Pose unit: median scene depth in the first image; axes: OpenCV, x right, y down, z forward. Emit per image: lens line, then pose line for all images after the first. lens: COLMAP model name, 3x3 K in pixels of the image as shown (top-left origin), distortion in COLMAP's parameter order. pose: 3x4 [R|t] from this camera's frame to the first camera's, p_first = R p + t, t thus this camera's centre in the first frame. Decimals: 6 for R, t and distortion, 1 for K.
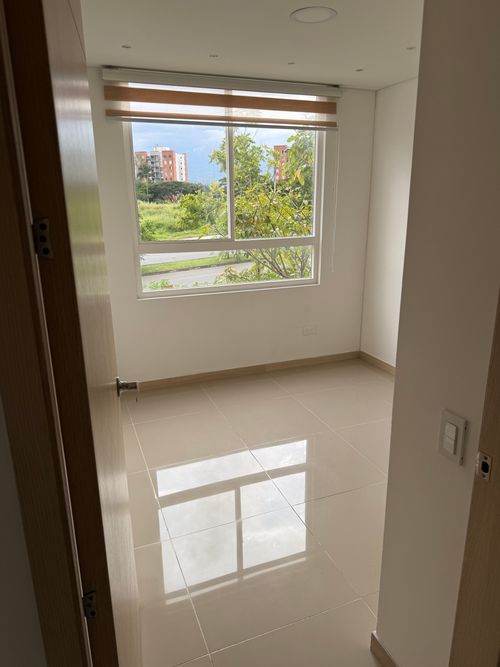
lens RADIAL K [[470.3, 0, 250.0], [0, 470.3, 333.5], [0, 0, 1]] dist [0.114294, -0.137275]
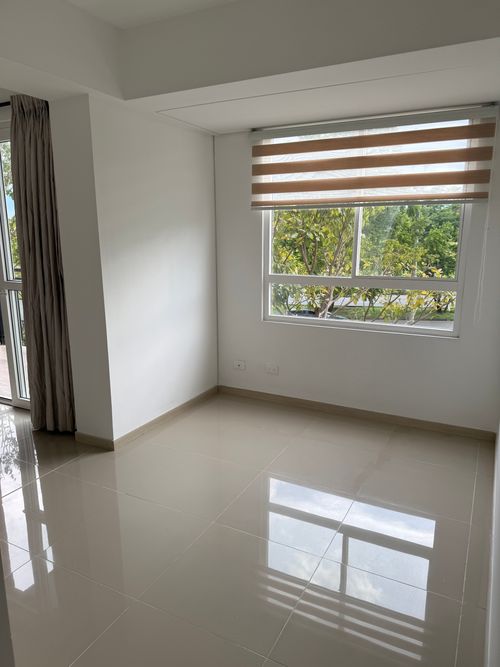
lens RADIAL K [[475.4, 0, 249.7], [0, 475.4, 344.7], [0, 0, 1]] dist [0.001709, 0.000670]
pose [[0.658129, 0.182303, -0.730501, 0.520554], [-0.214379, 0.975455, 0.050293, -0.057332], [0.721739, 0.123505, 0.681057, 0.174060]]
